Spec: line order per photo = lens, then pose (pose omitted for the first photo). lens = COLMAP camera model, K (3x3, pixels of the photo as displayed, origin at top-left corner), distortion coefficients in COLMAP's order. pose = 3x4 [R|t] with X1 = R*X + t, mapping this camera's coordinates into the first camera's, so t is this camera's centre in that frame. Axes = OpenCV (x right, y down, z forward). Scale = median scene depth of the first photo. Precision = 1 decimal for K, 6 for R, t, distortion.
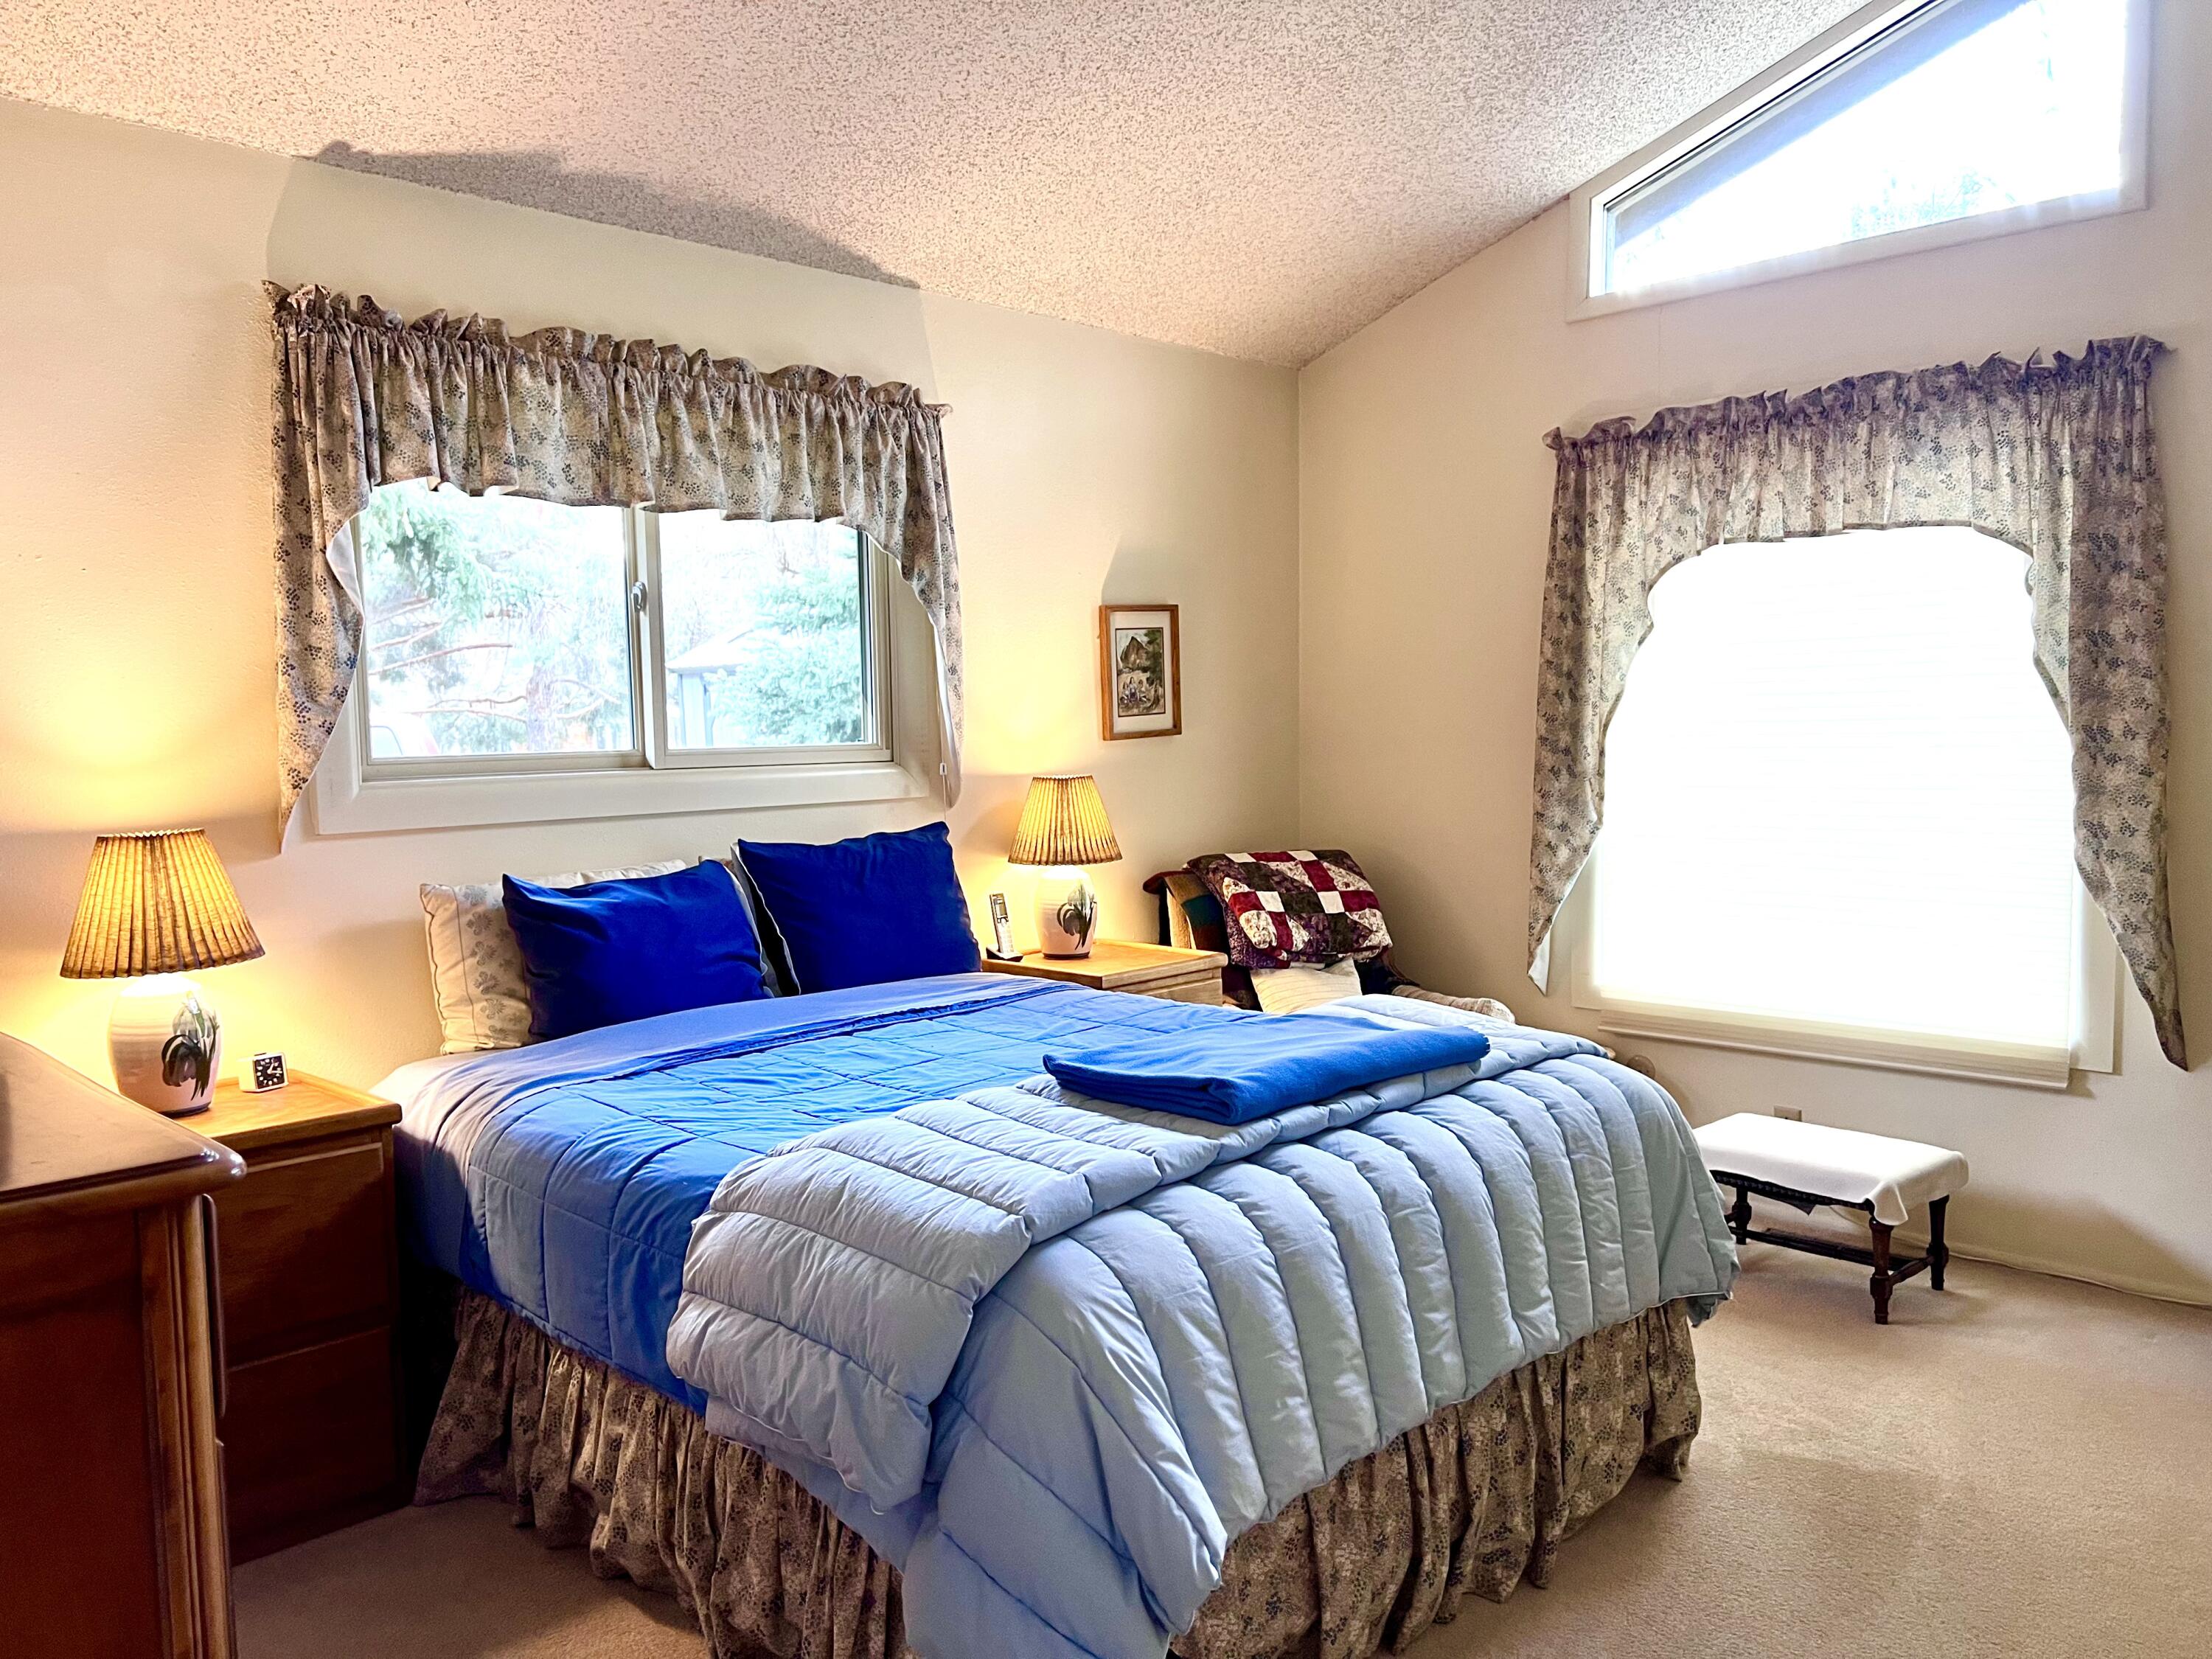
lens RADIAL K [[1657.2, 0, 1098.6], [0, 1657.2, 844.0], [0, 0, 1]] dist [0.056937, -0.053697]
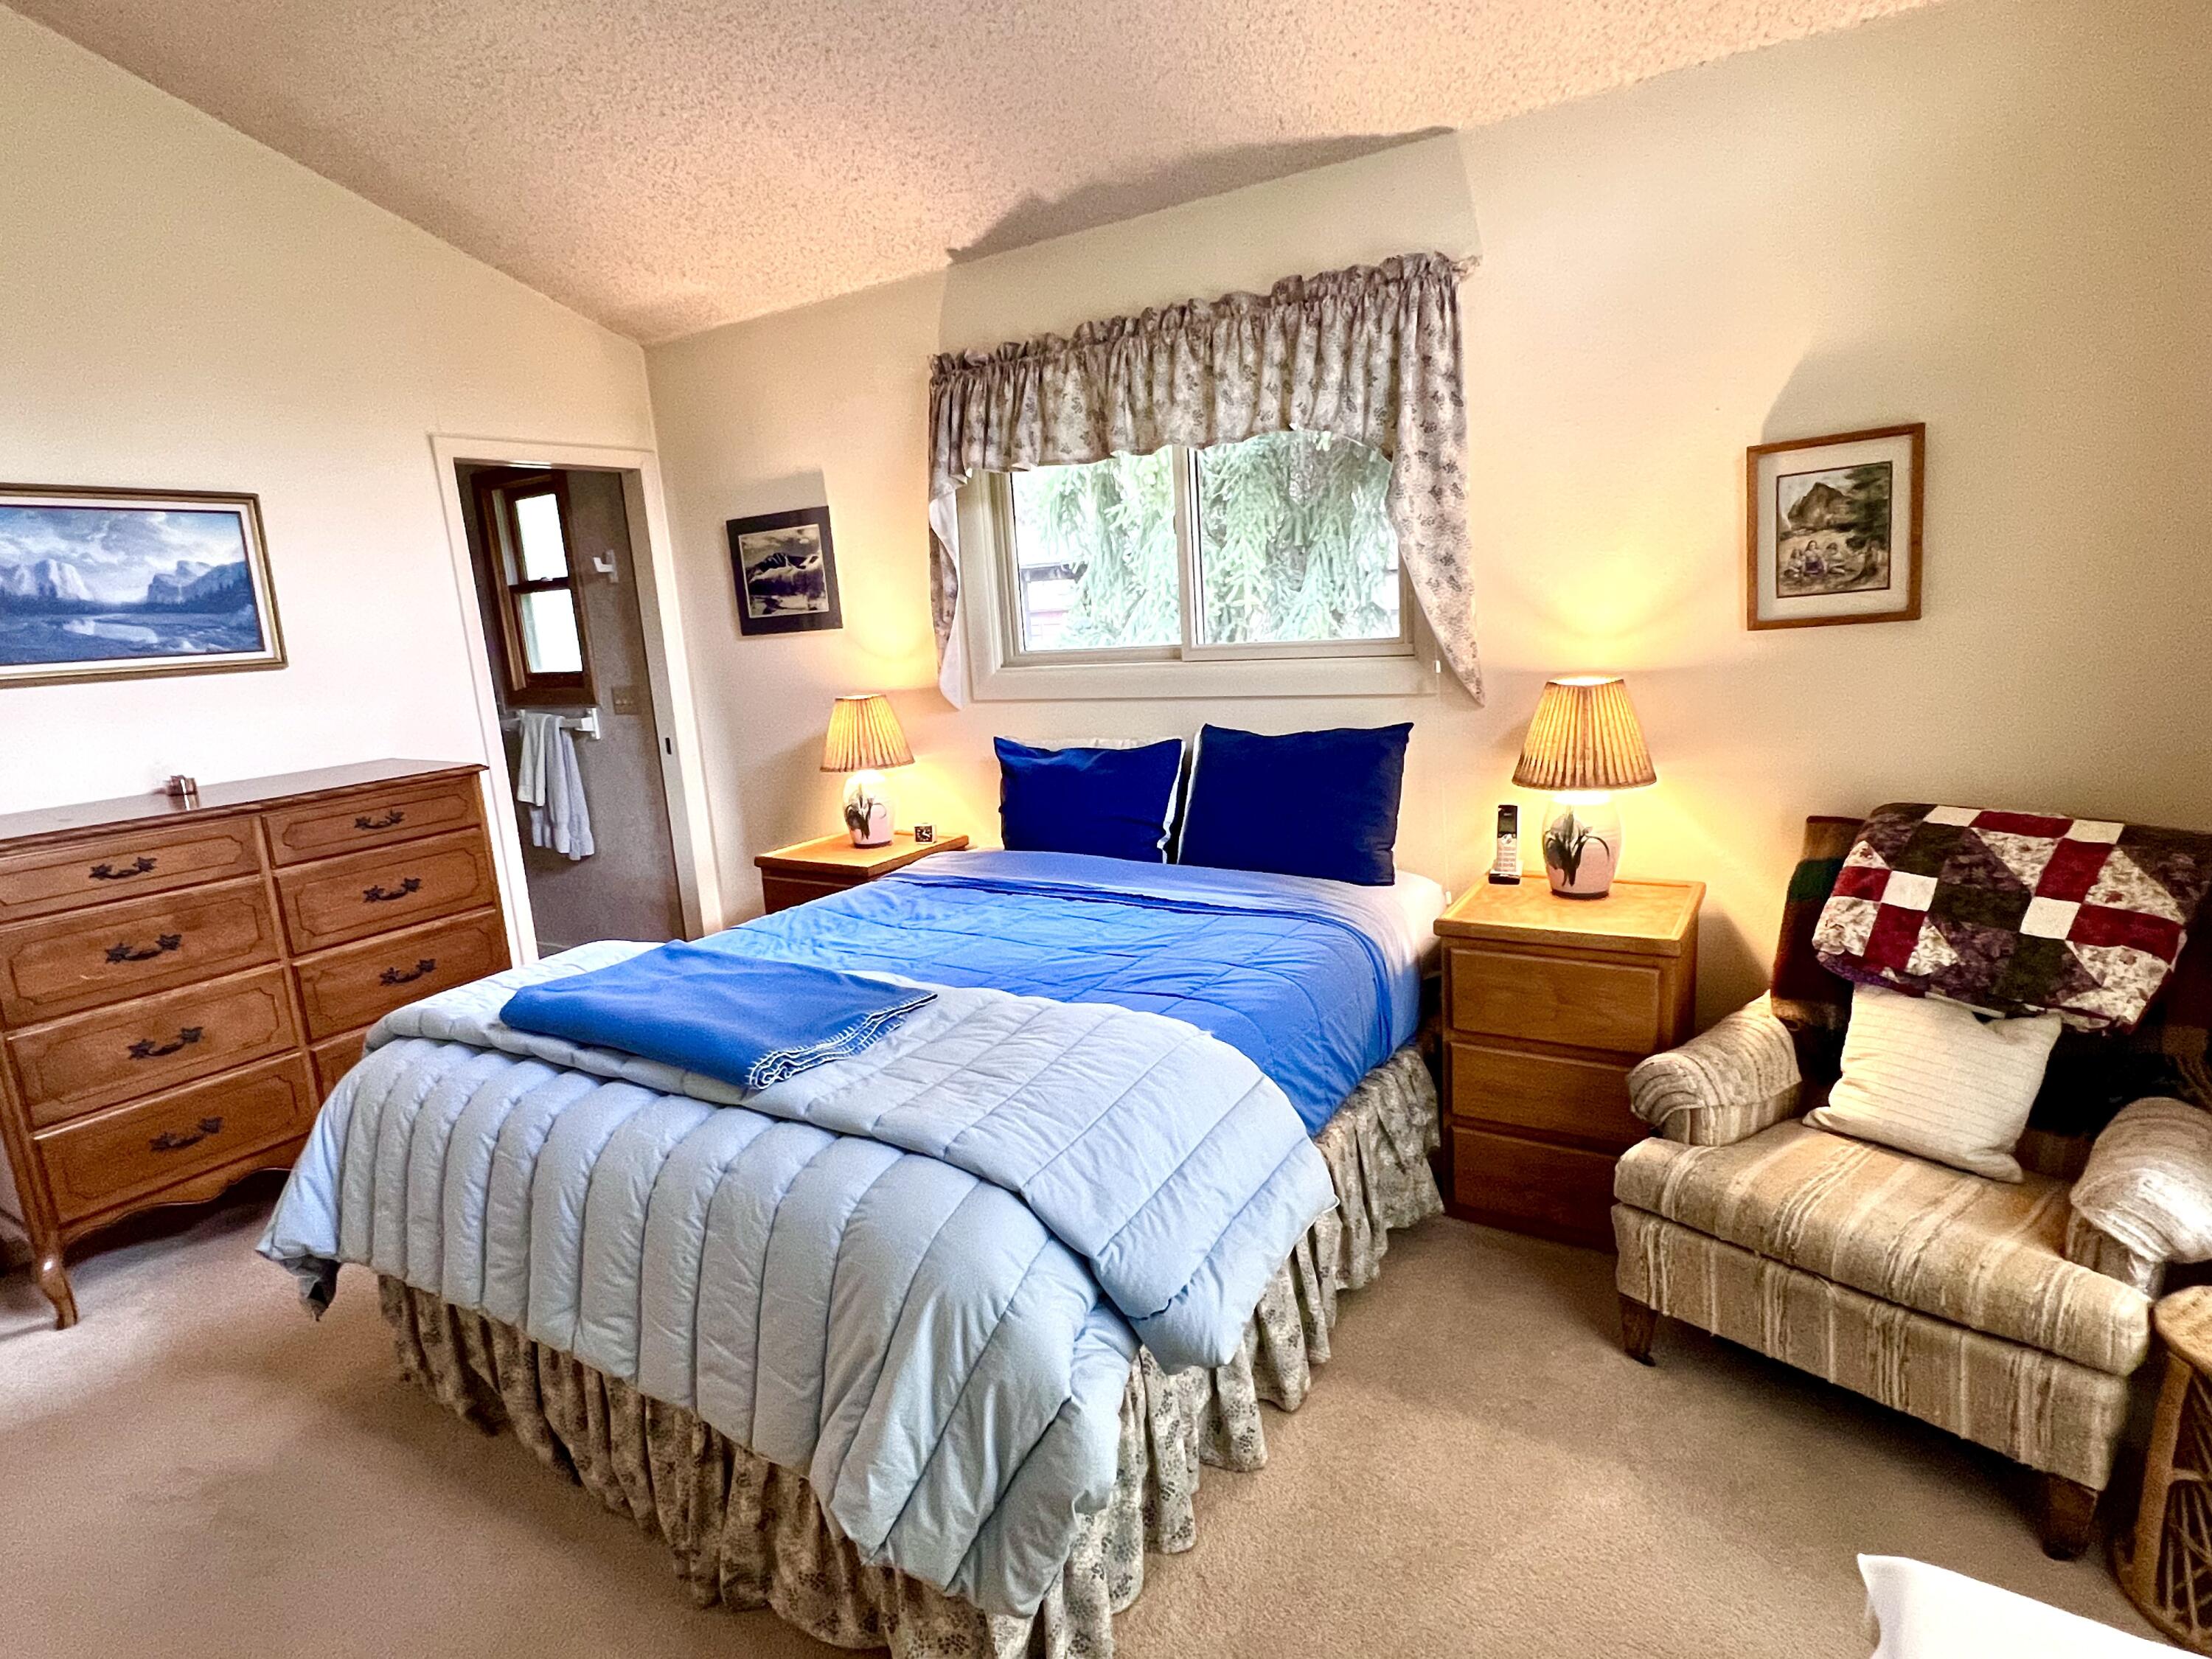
lens RADIAL K [[1176.3, 0, 1092.3], [0, 1176.3, 815.4], [0, 0, 1]] dist [0.008351, -0.002088]
pose [[0.221308, 0.177430, -0.958927, 0.522342], [-0.020022, 0.983929, 0.177436, -0.076834], [0.974998, -0.020069, 0.221304, 0.654709]]
